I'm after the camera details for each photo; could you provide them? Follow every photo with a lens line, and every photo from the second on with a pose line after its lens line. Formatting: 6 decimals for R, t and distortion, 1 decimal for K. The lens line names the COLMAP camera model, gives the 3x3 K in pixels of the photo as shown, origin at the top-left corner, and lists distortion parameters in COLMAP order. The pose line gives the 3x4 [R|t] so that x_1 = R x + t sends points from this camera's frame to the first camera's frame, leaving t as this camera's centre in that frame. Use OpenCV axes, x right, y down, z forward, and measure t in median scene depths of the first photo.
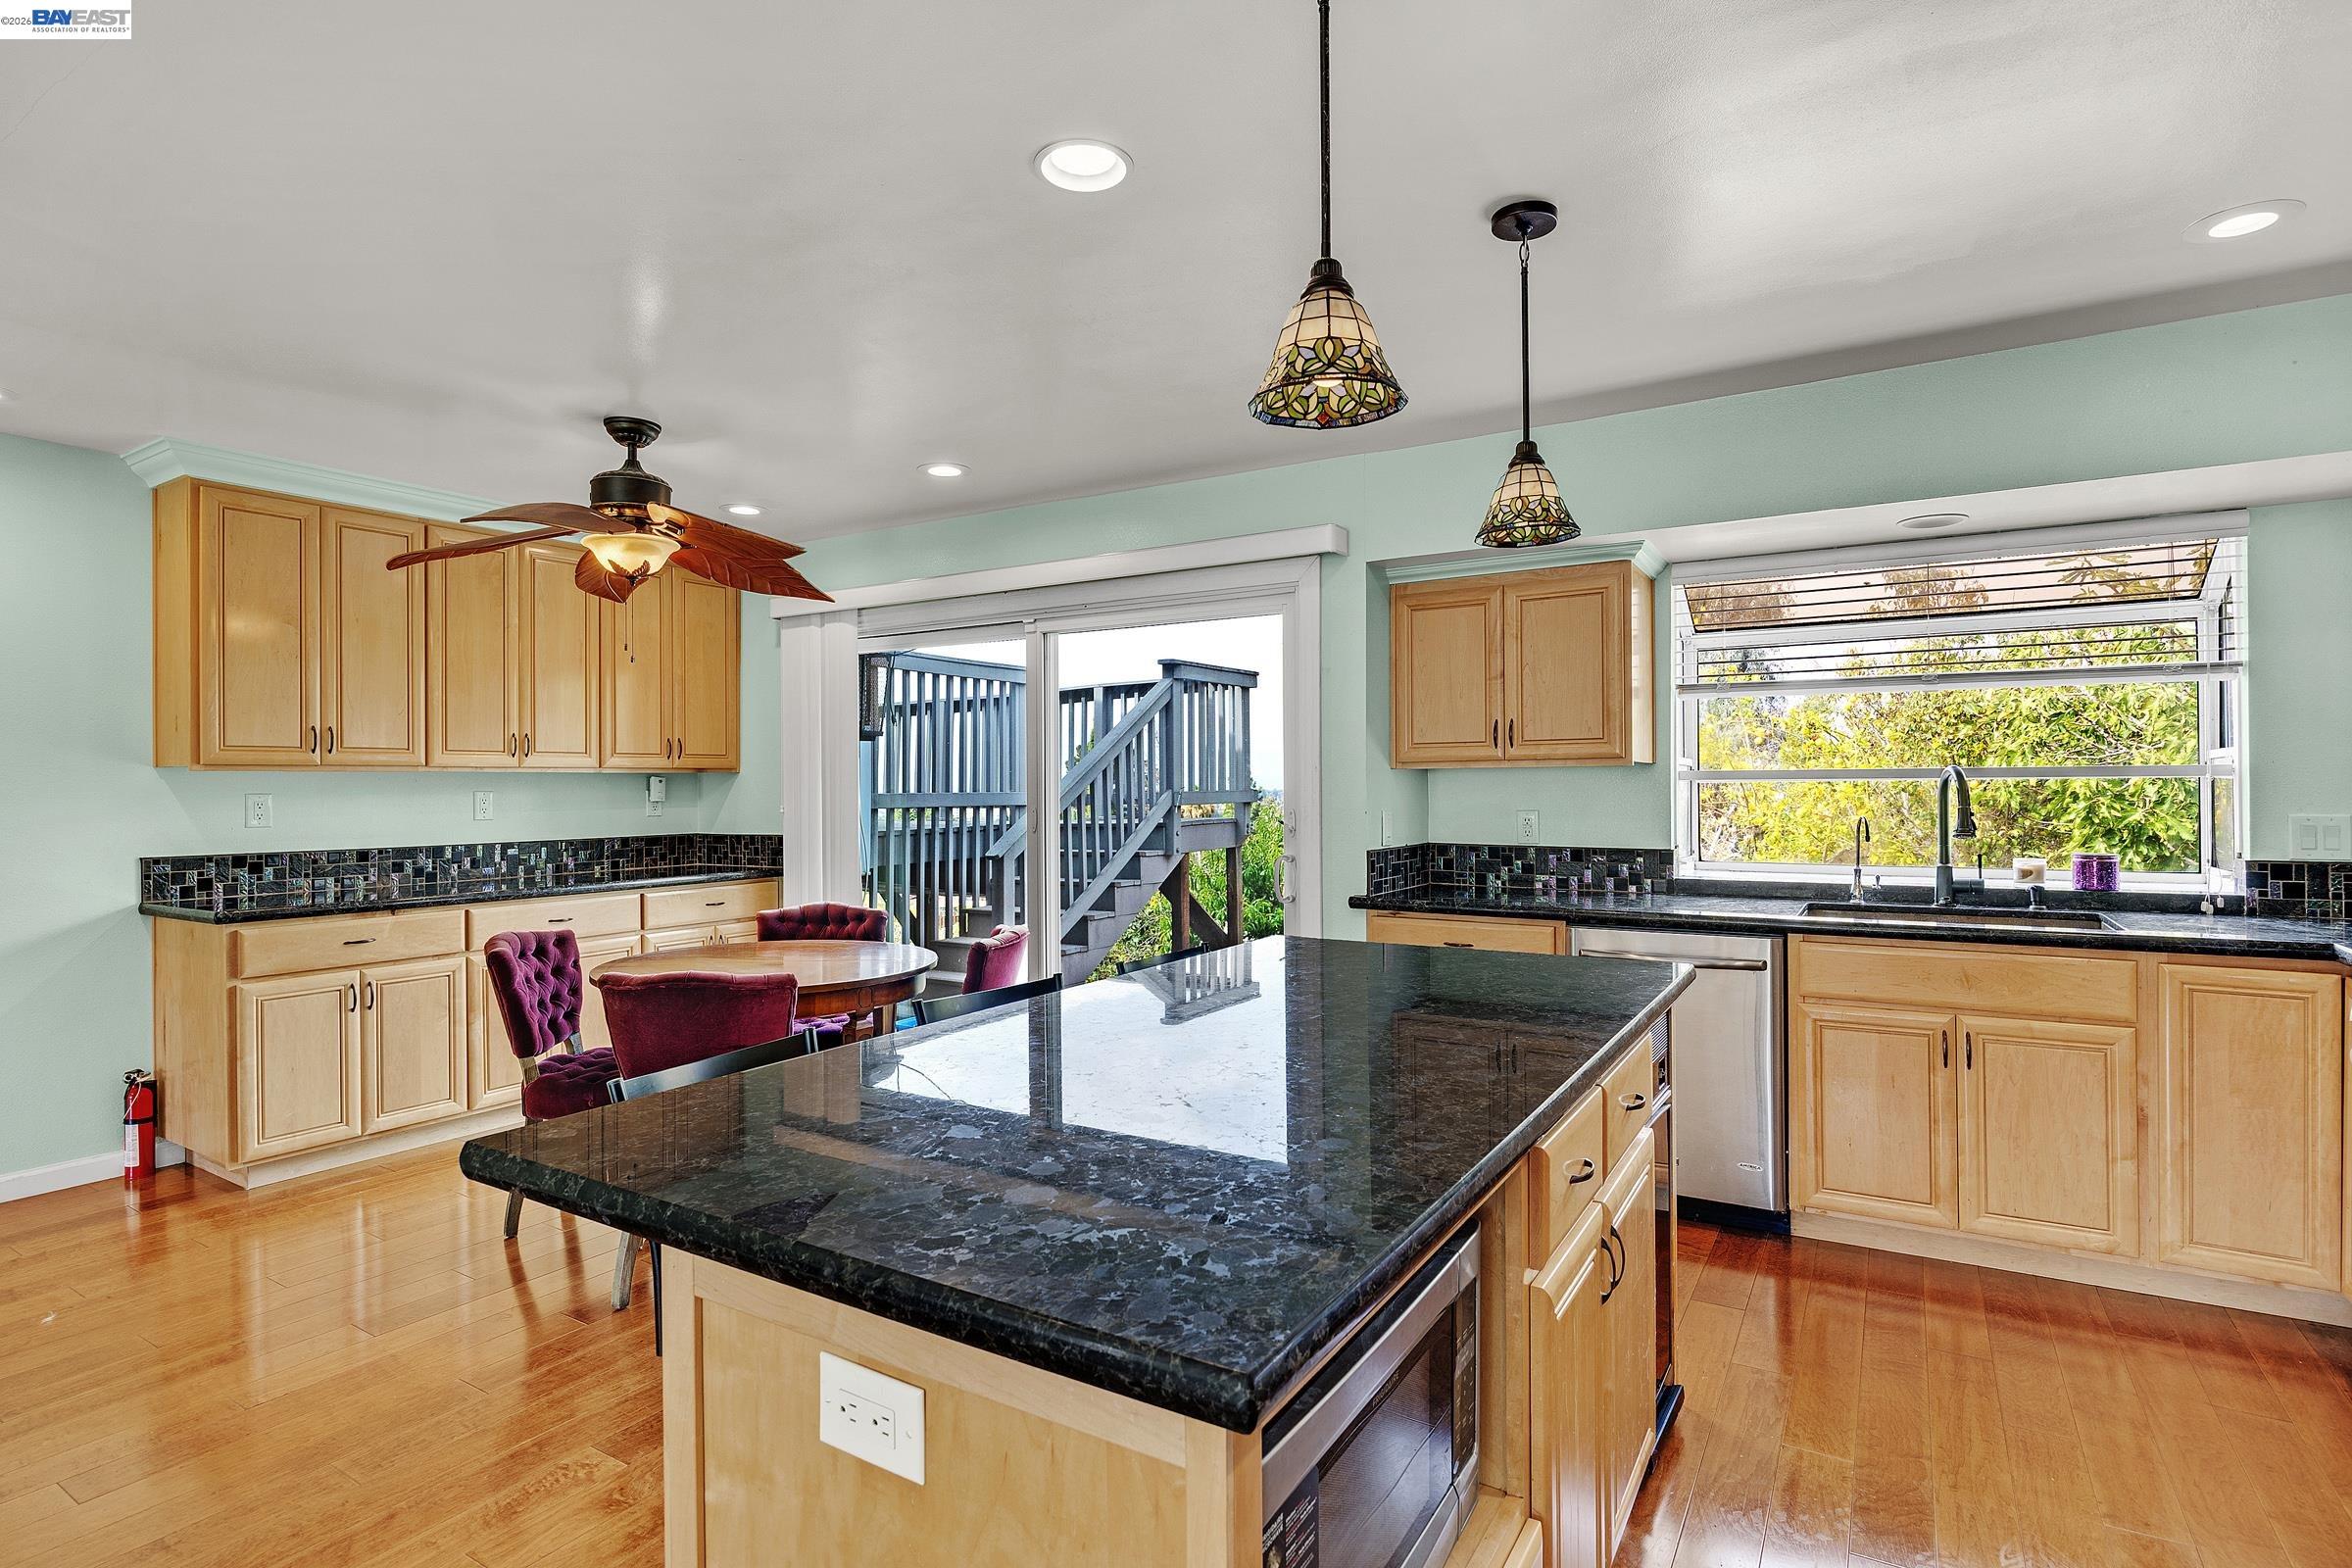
lens RADIAL K [[1167.2, 0, 1165.4], [0, 1167.2, 778.0], [0, 0, 1]] dist [0.007447, -0.000141]
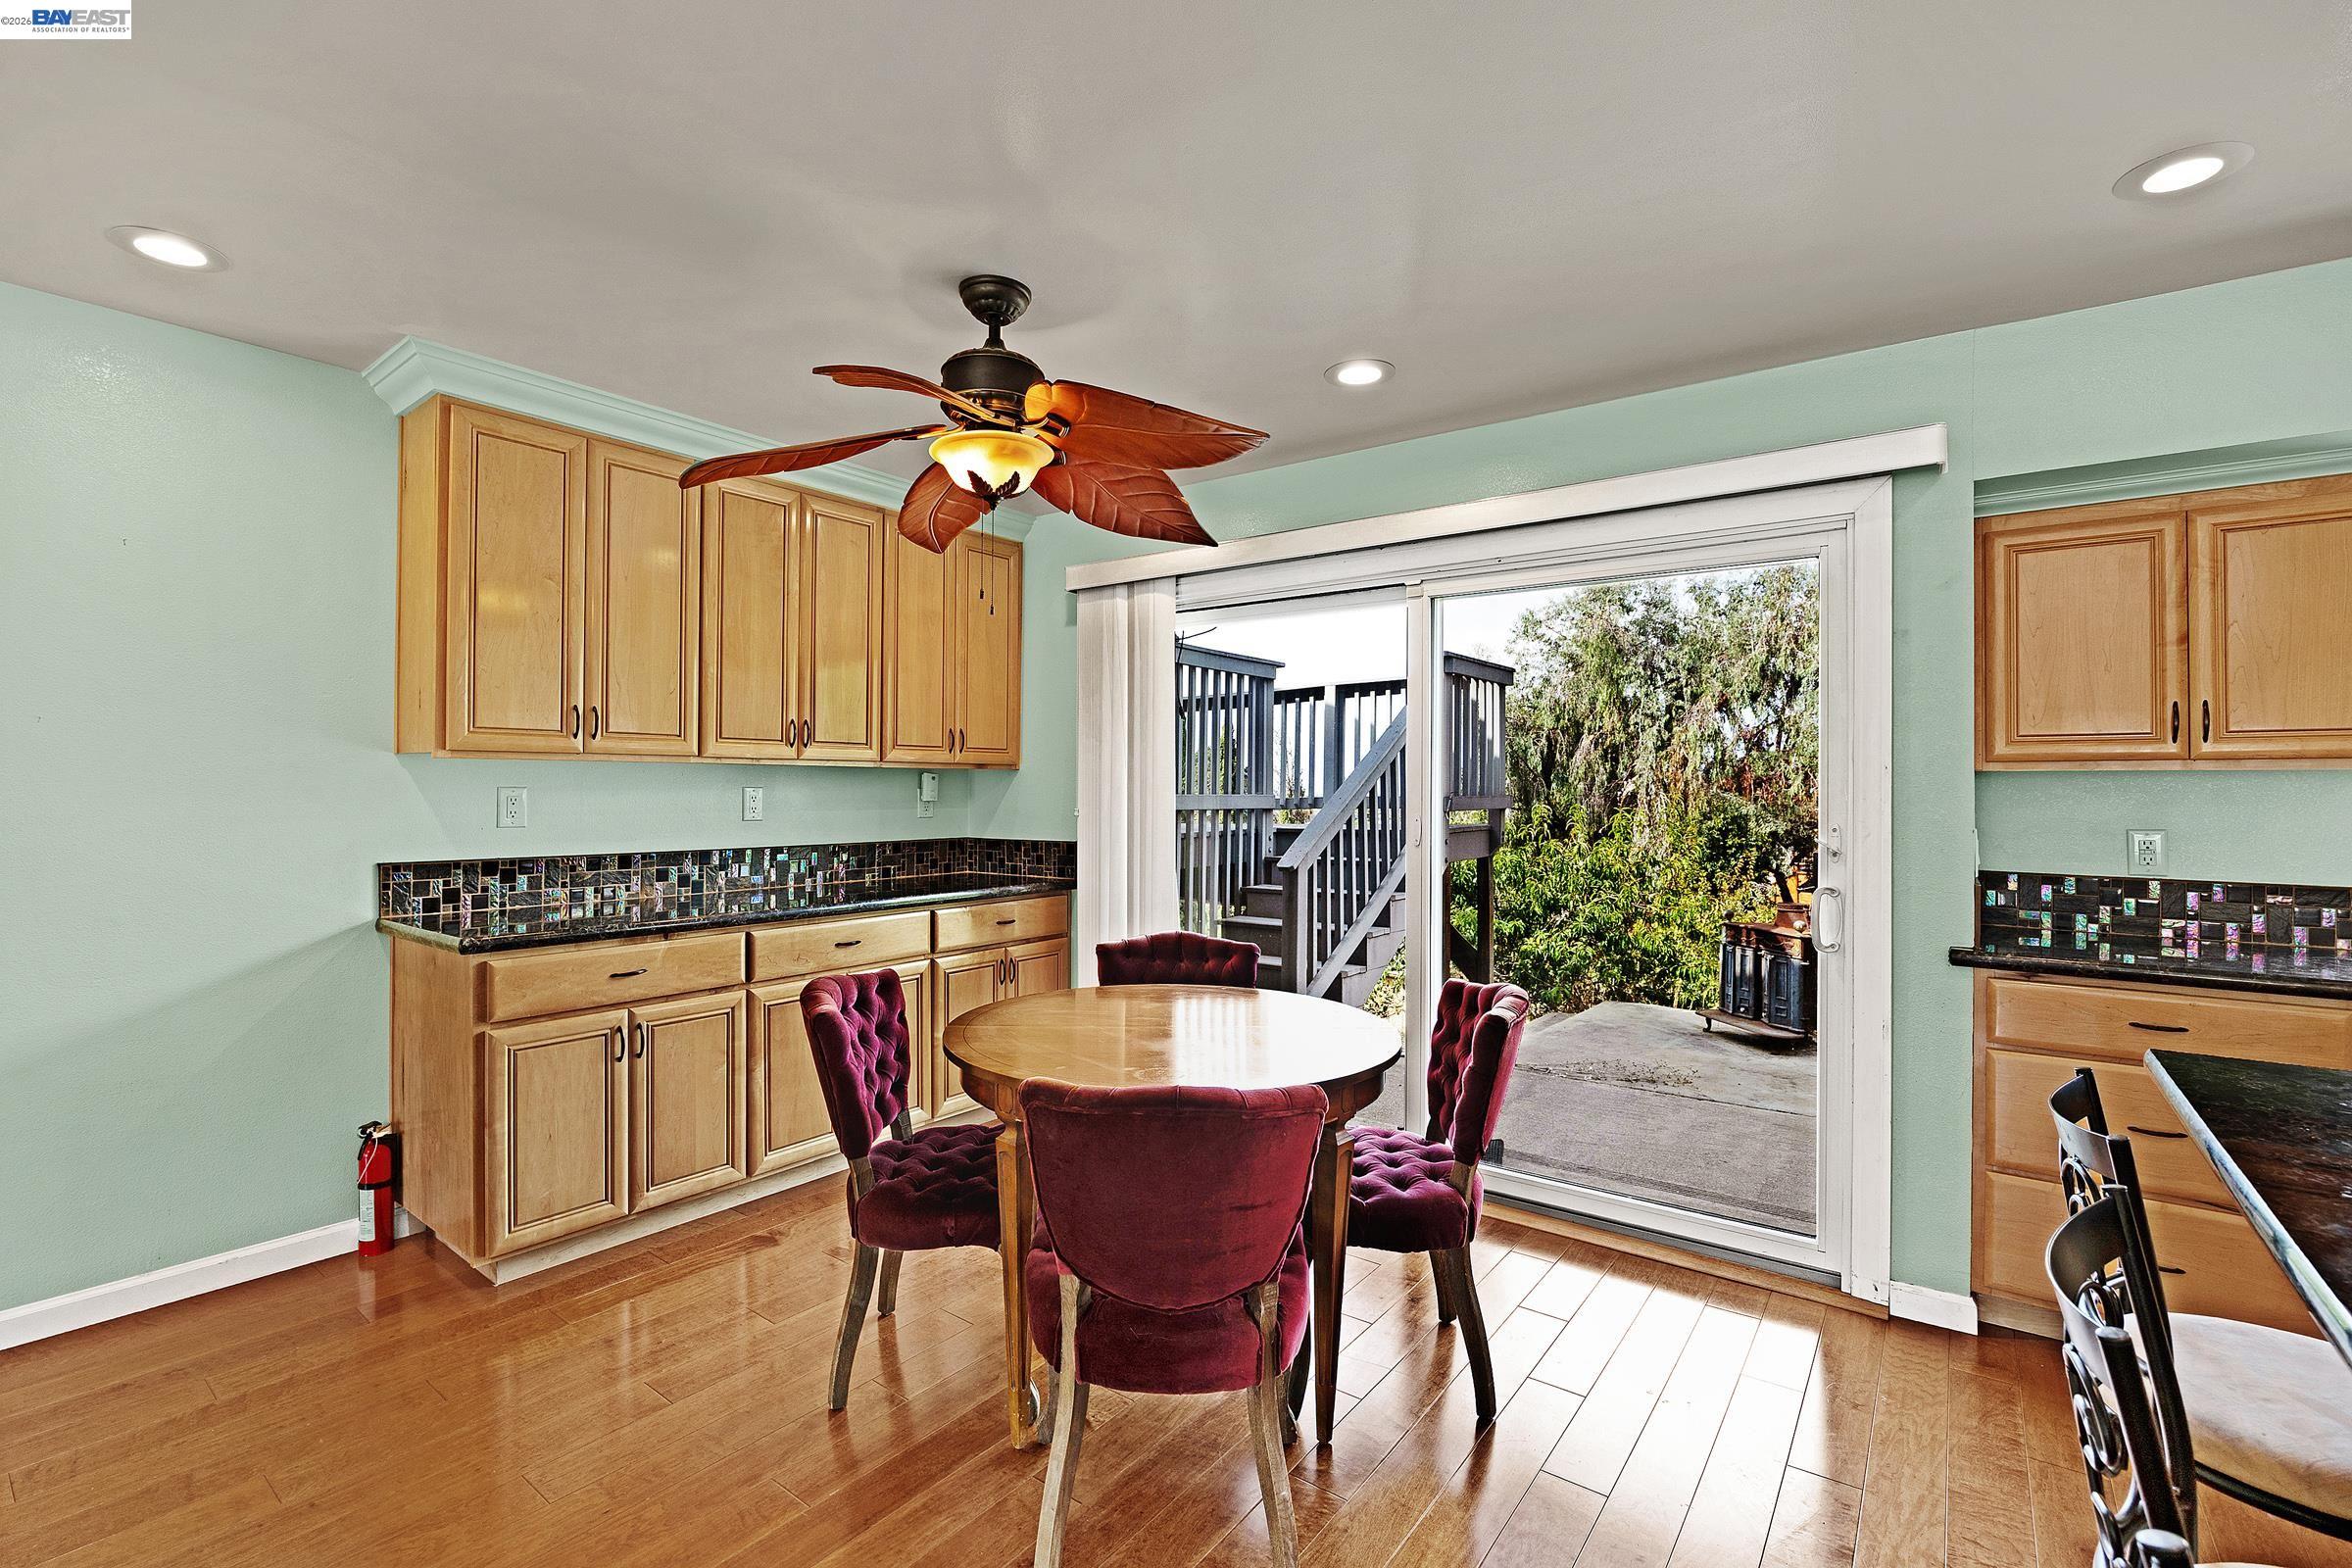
lens RADIAL K [[1041.2, 0, 1175.3], [0, 1041.2, 782.0], [0, 0, 1]] dist [-0.007941, 0.001215]
pose [[0.996236, 0.011285, -0.085946, -0.246056], [-0.011322, 0.999936, 0.000048, 0.004771], [0.085941, 0.000925, 0.996300, 0.312315]]
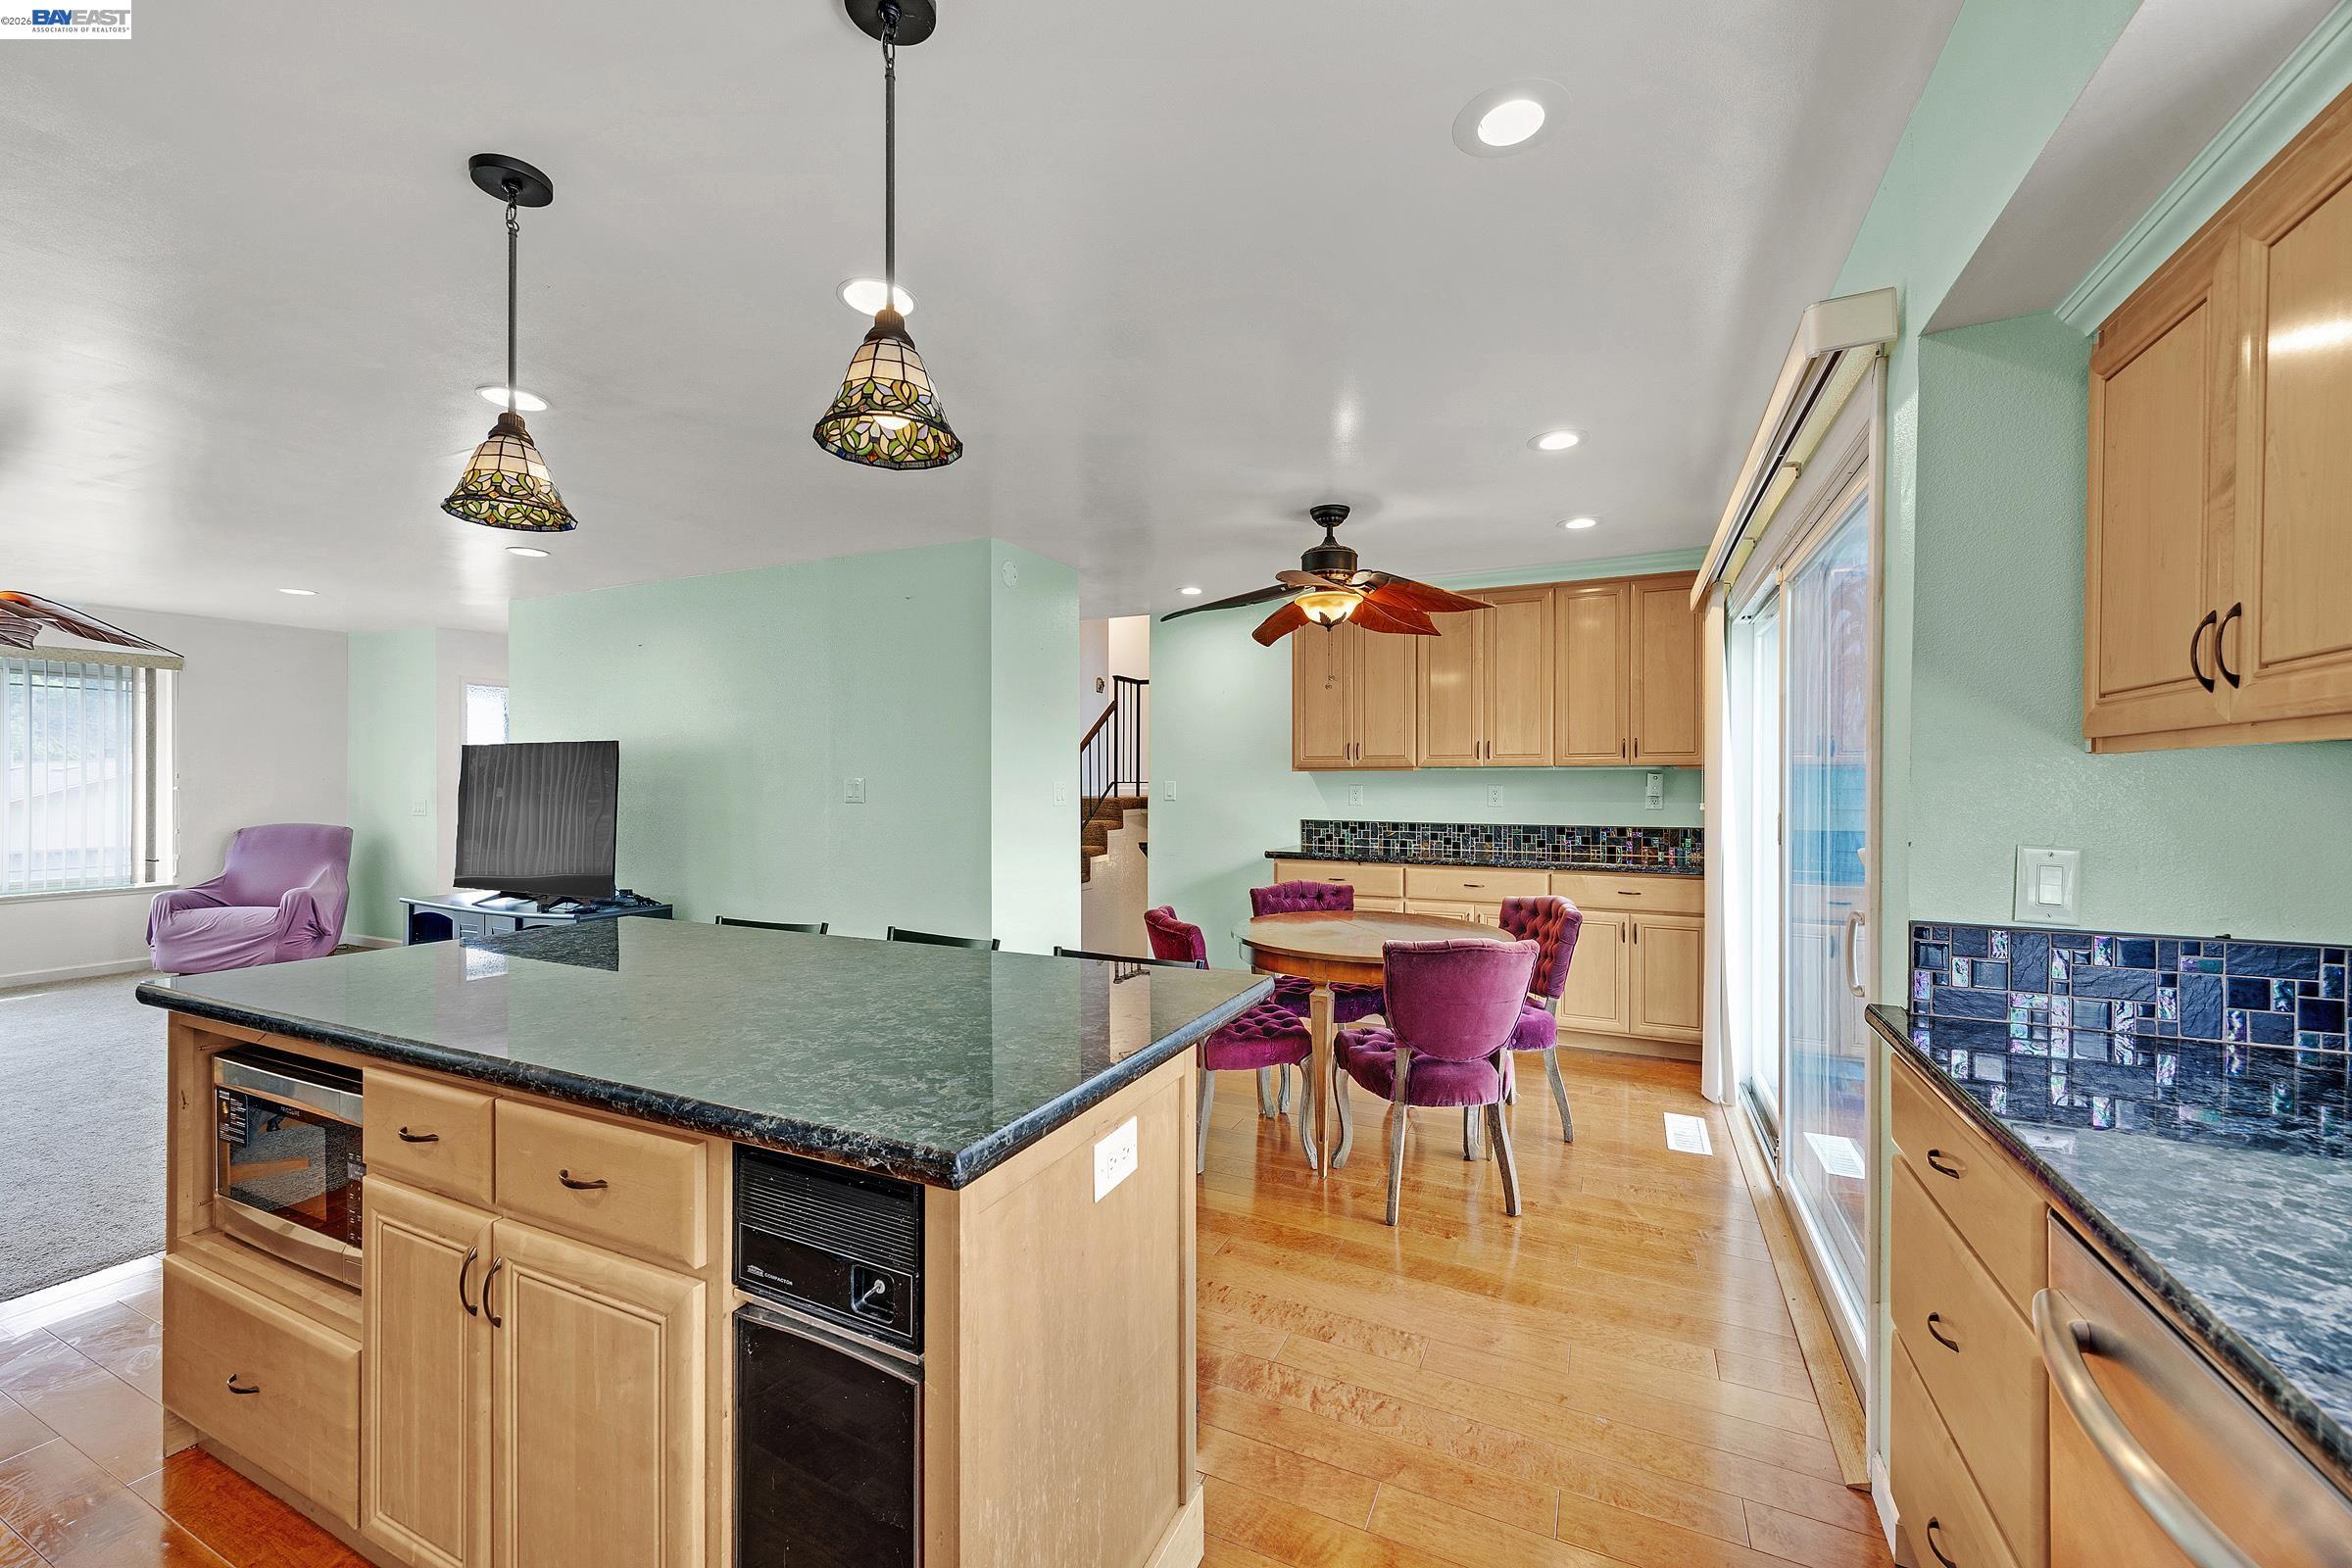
lens RADIAL K [[916.4, 0, 1182.9], [0, 916.4, 788.4], [0, 0, 1]] dist [0.016003, -0.000846]
pose [[0.137875, 0.010404, -0.990395, 0.489724], [-0.000826, 0.999946, 0.010389, 0.004873], [0.990449, -0.000614, 0.137876, 0.597909]]
